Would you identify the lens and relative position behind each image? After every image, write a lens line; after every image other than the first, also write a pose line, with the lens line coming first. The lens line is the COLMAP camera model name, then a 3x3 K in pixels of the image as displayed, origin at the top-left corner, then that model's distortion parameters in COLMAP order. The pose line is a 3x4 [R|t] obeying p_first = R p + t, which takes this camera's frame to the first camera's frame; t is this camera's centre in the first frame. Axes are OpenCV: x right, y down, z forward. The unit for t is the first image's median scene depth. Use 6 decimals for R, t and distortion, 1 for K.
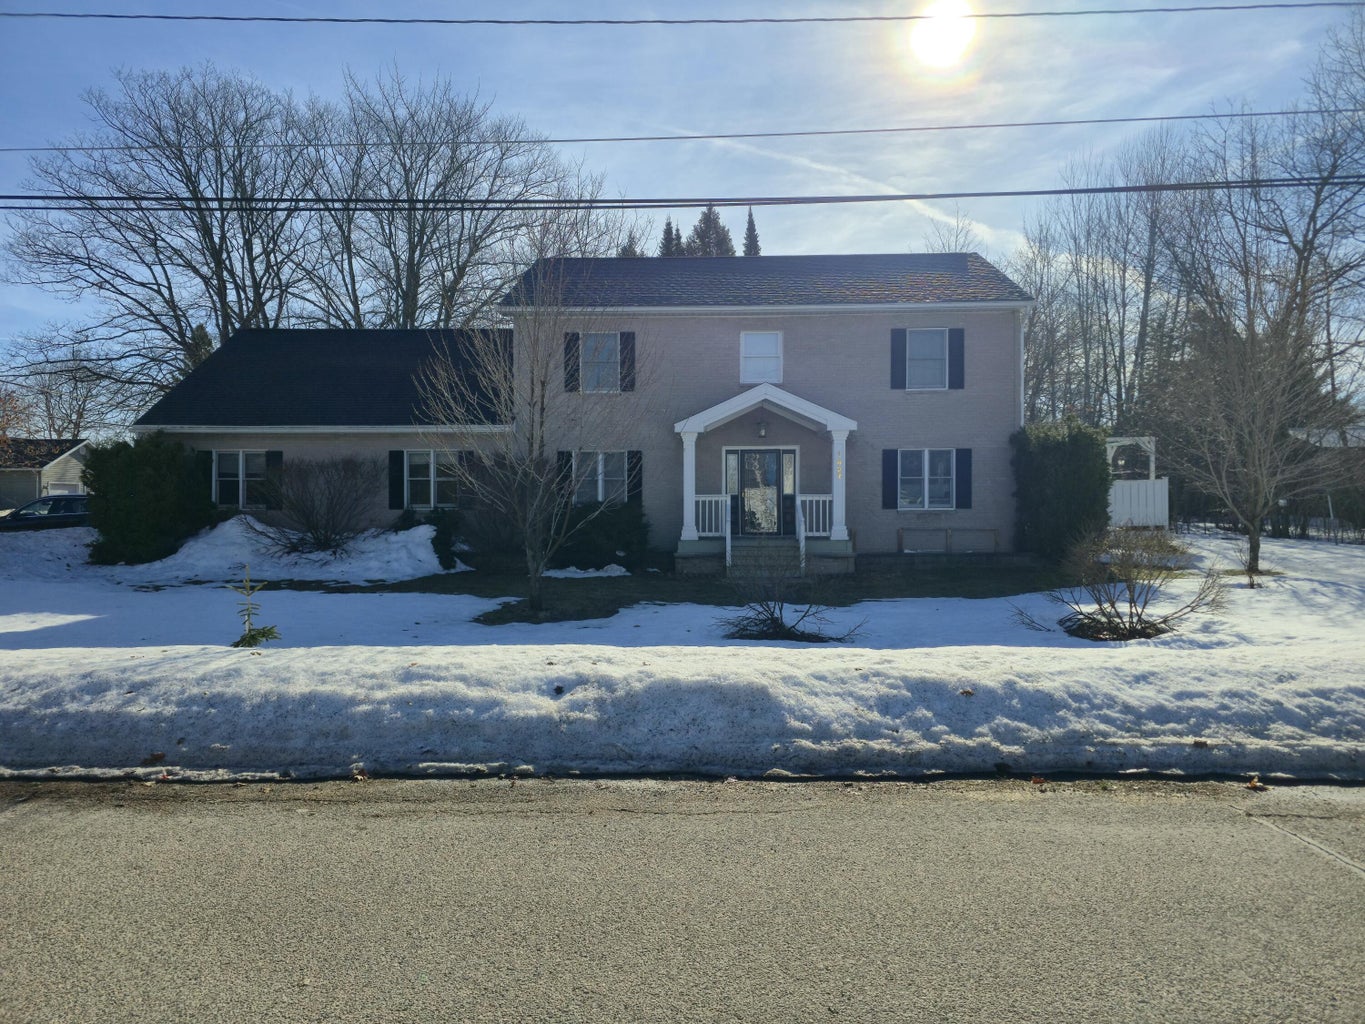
lens RADIAL K [[865.8, 0, 653.1], [0, 865.8, 529.8], [0, 0, 1]] dist [0.090783, -0.102483]
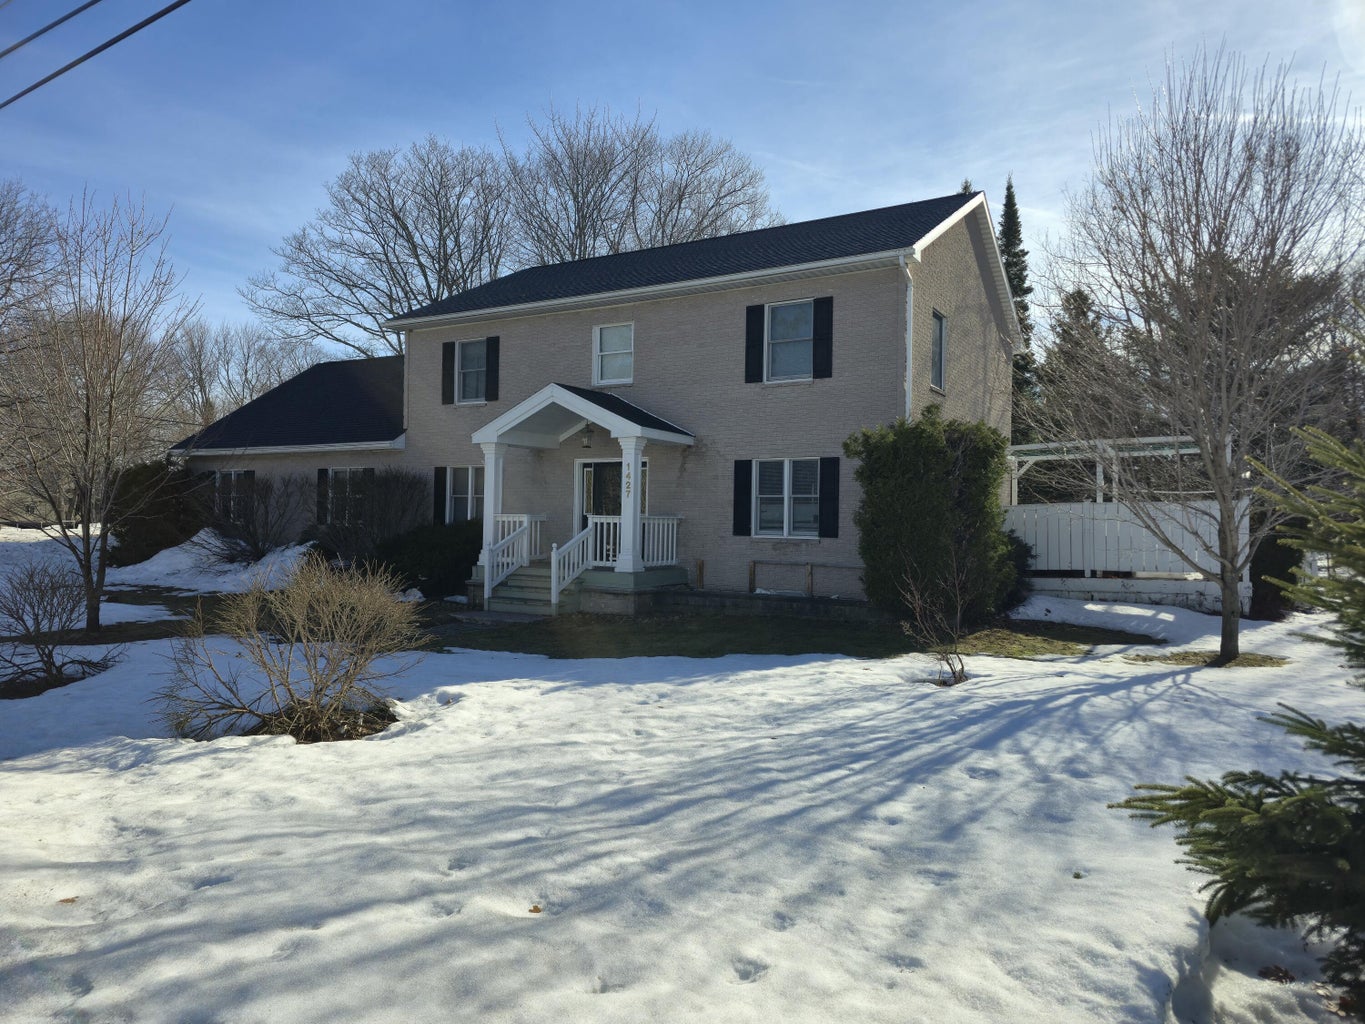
lens RADIAL K [[865.8, 0, 653.1], [0, 865.8, 529.8], [0, 0, 1]] dist [0.090783, -0.102483]
pose [[0.888567, 0.021412, -0.458247, 0.559508], [-0.032609, 0.999331, -0.016535, -0.013950], [0.457587, 0.029635, 0.888671, 0.273734]]
